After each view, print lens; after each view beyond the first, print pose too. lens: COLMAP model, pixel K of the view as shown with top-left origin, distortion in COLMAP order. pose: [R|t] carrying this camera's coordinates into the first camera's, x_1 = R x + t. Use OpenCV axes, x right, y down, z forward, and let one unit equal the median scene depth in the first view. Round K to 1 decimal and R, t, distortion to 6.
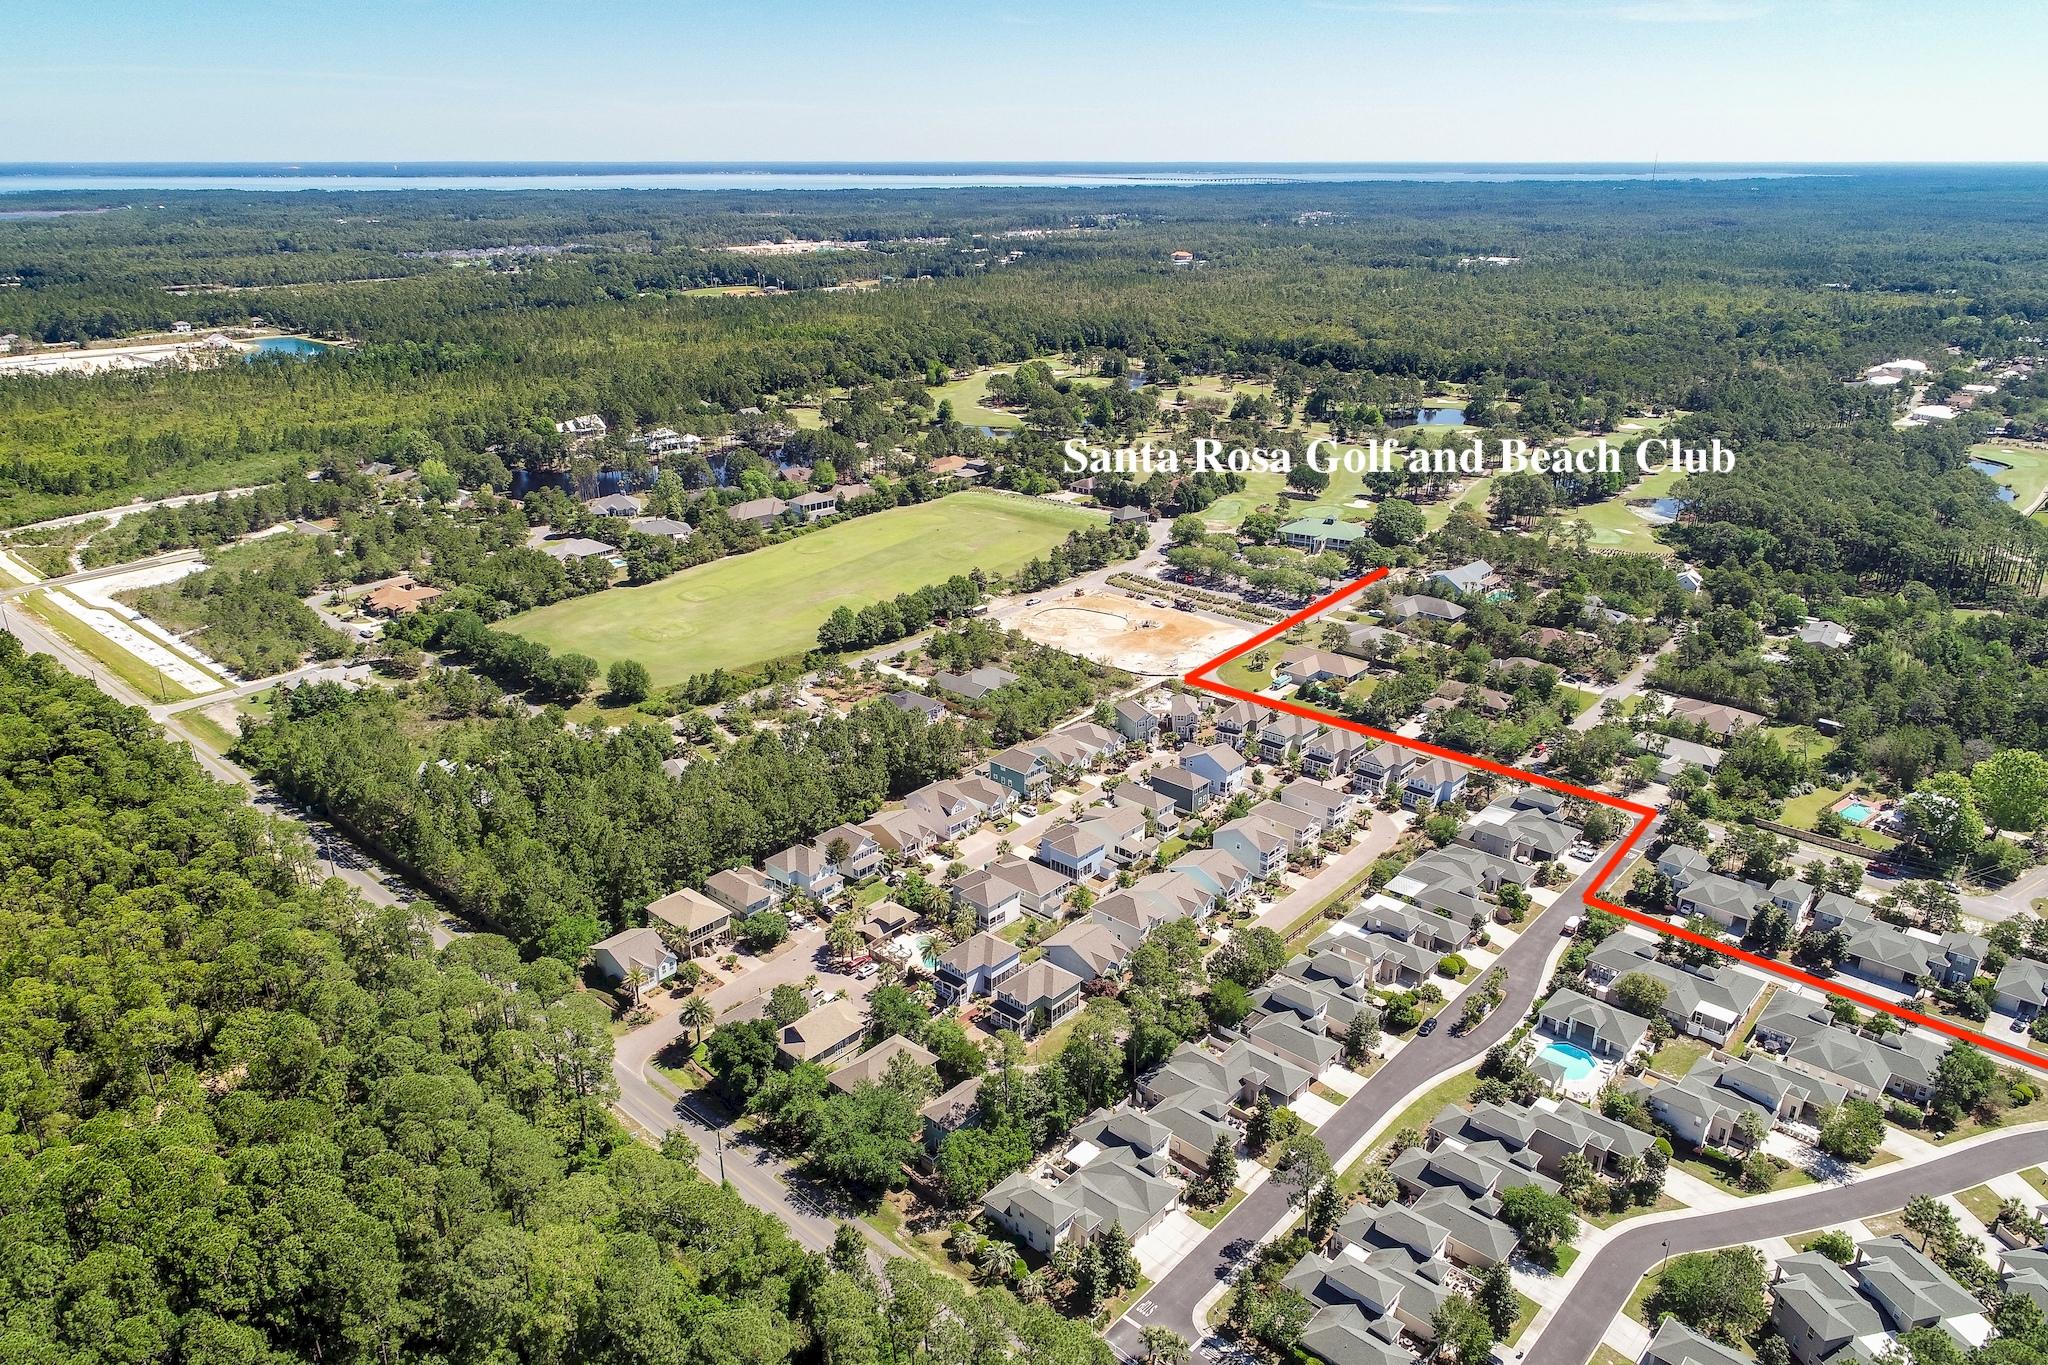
lens RADIAL K [[1382.8, 0, 1031.3], [0, 1382.8, 686.9], [0, 0, 1]] dist [0.007594, -0.002949]
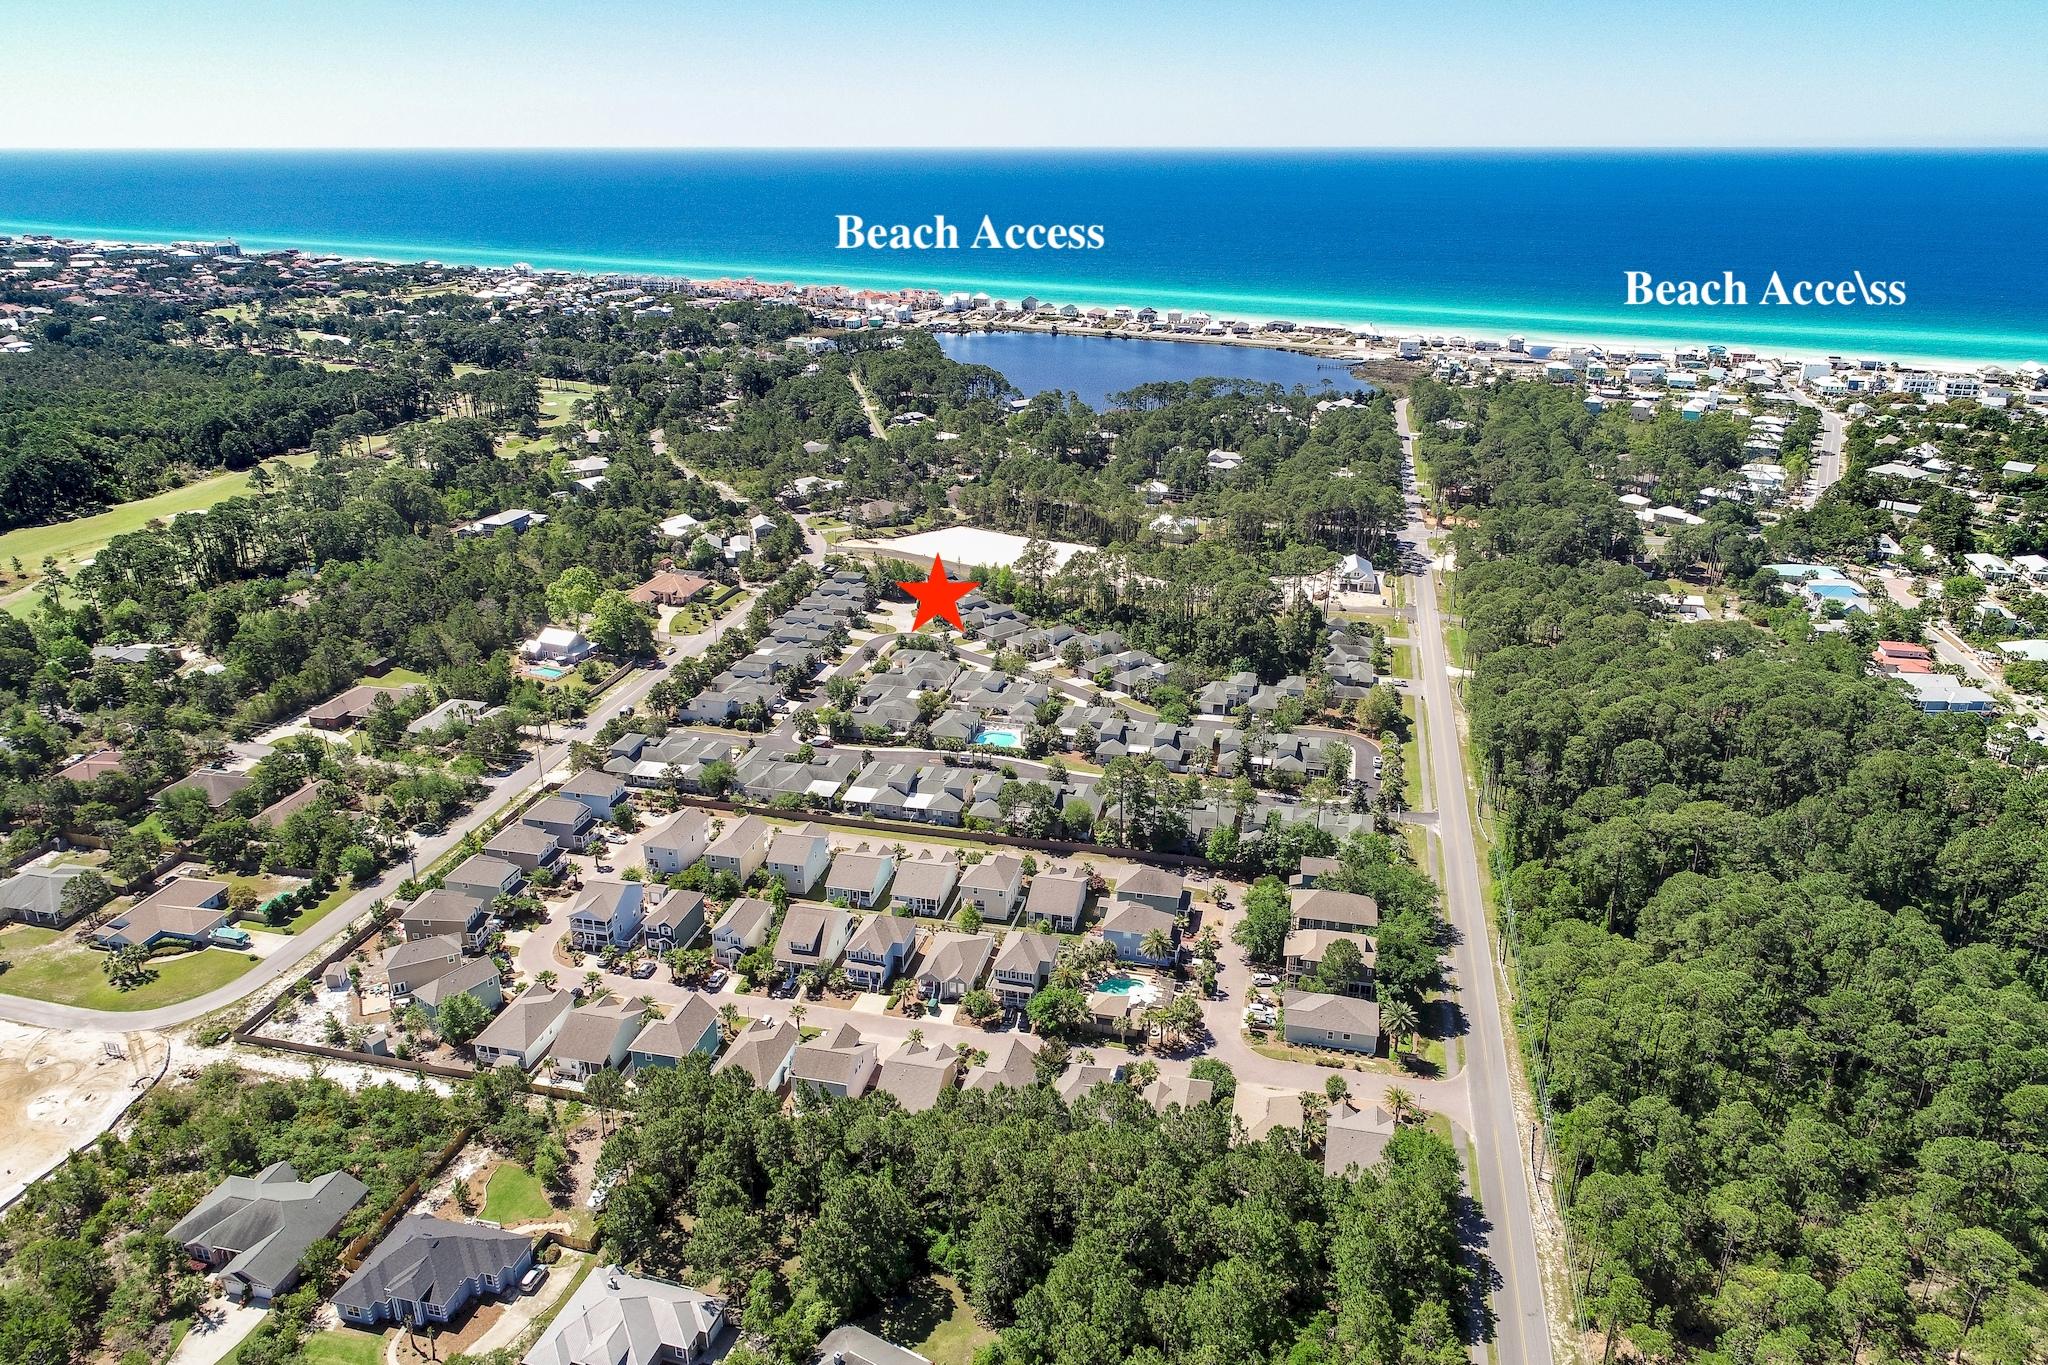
lens RADIAL K [[1406.6, 0, 1033.4], [0, 1406.6, 637.4], [0, 0, 1]] dist [0.005859, 0.001075]
pose [[-0.486818, -0.291343, 0.823485, -0.553926], [0.314560, 0.821017, 0.476427, -0.345179], [-0.814899, 0.490968, -0.308041, 0.901144]]
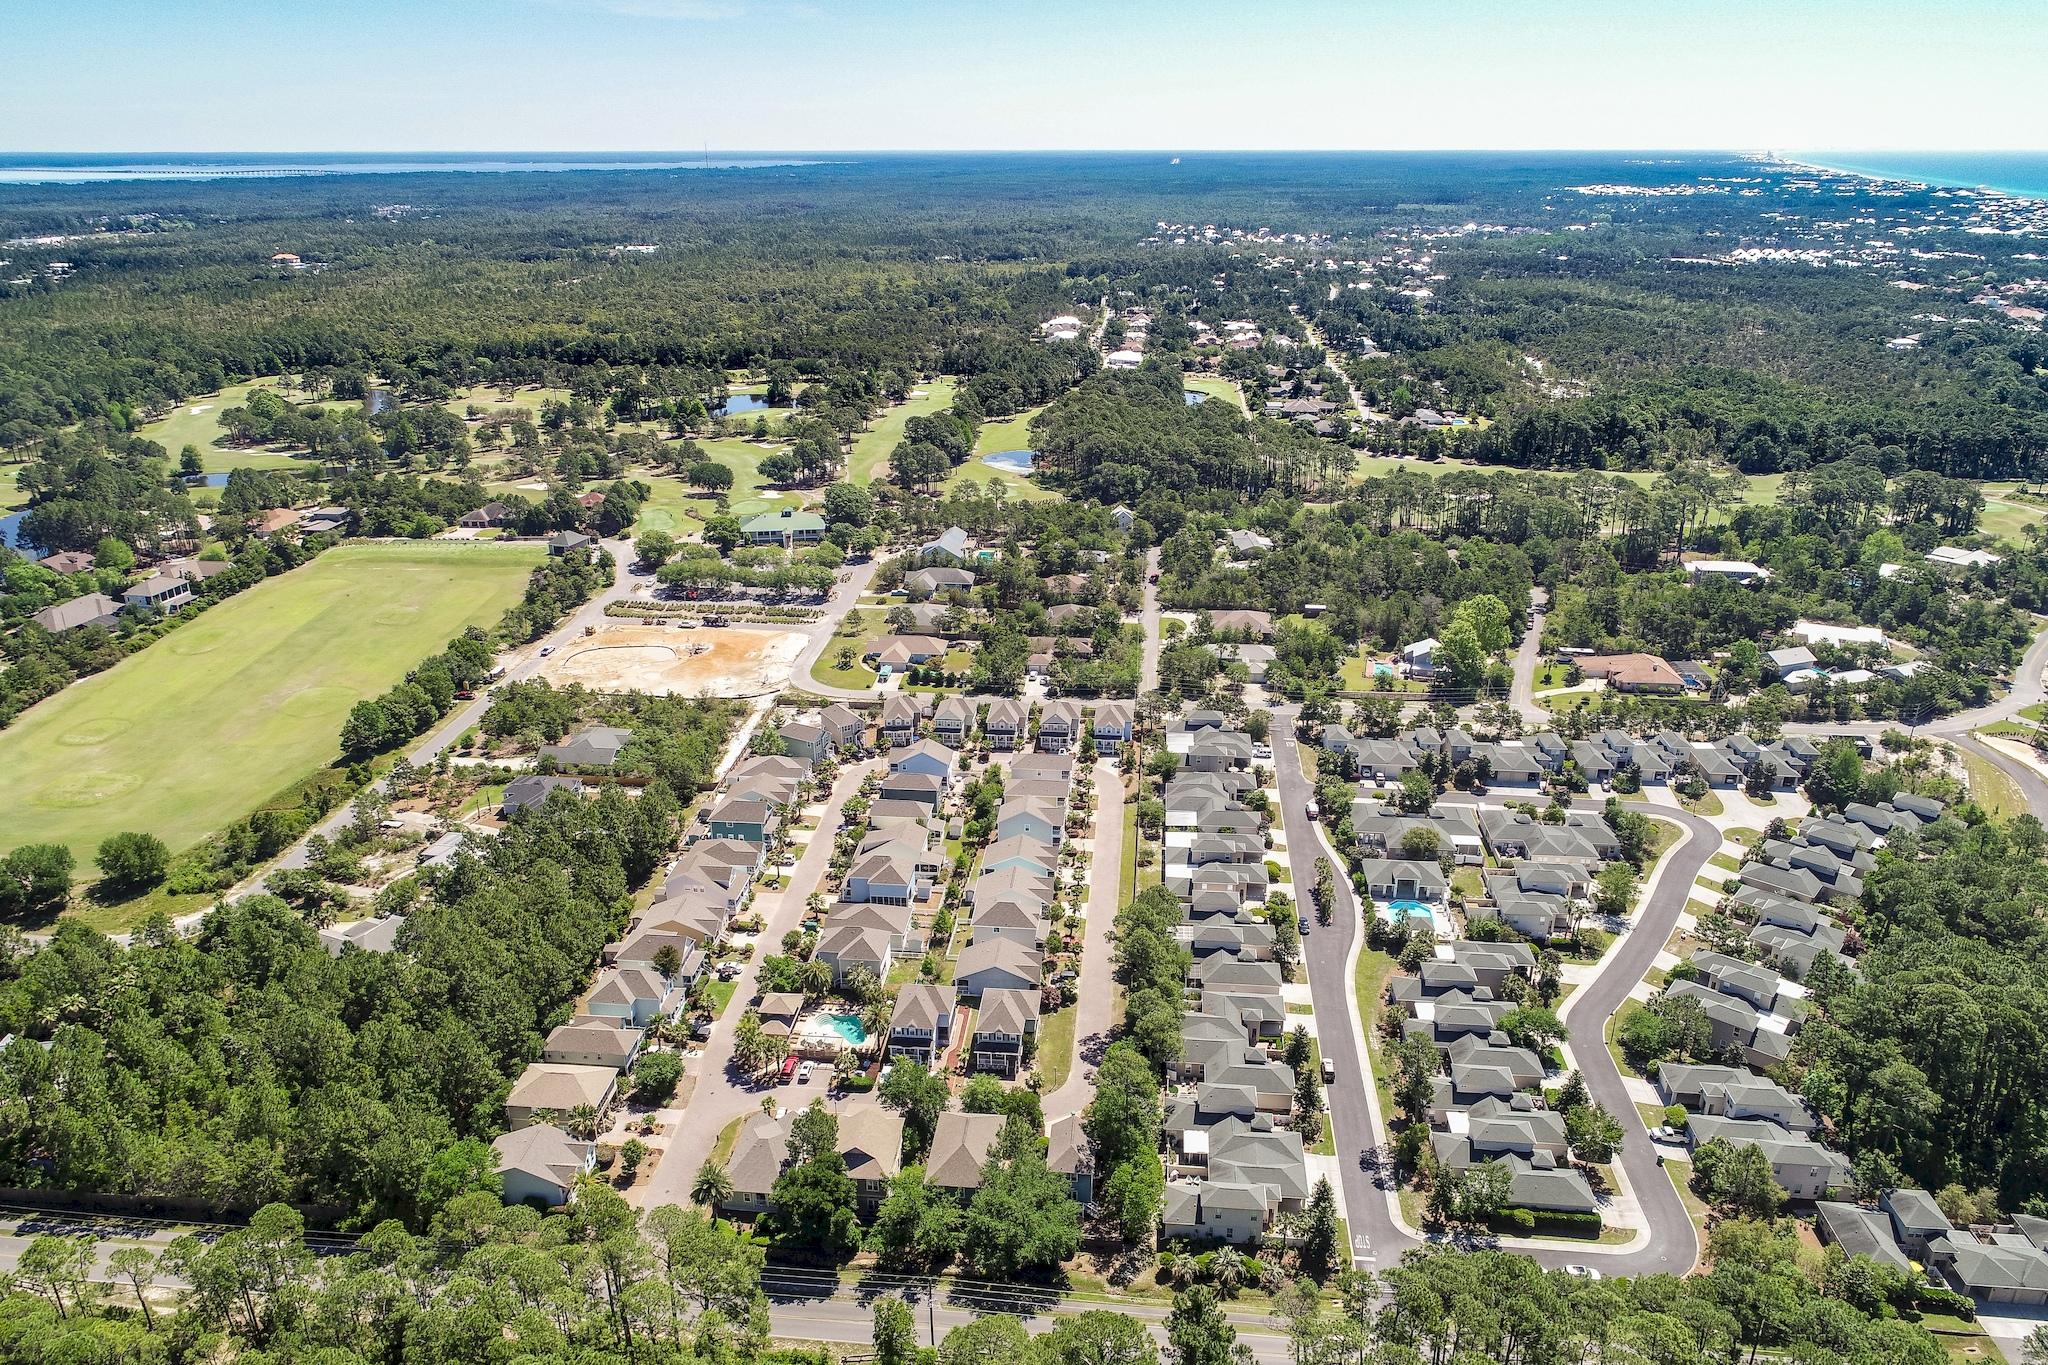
lens RADIAL K [[1382.8, 0, 1031.3], [0, 1382.8, 686.9], [0, 0, 1]] dist [0.007594, -0.002949]
pose [[0.803703, -0.219054, 0.553242, -0.314082], [0.215320, 0.973827, 0.072783, -0.047604], [-0.554706, 0.060628, 0.829835, 0.124910]]
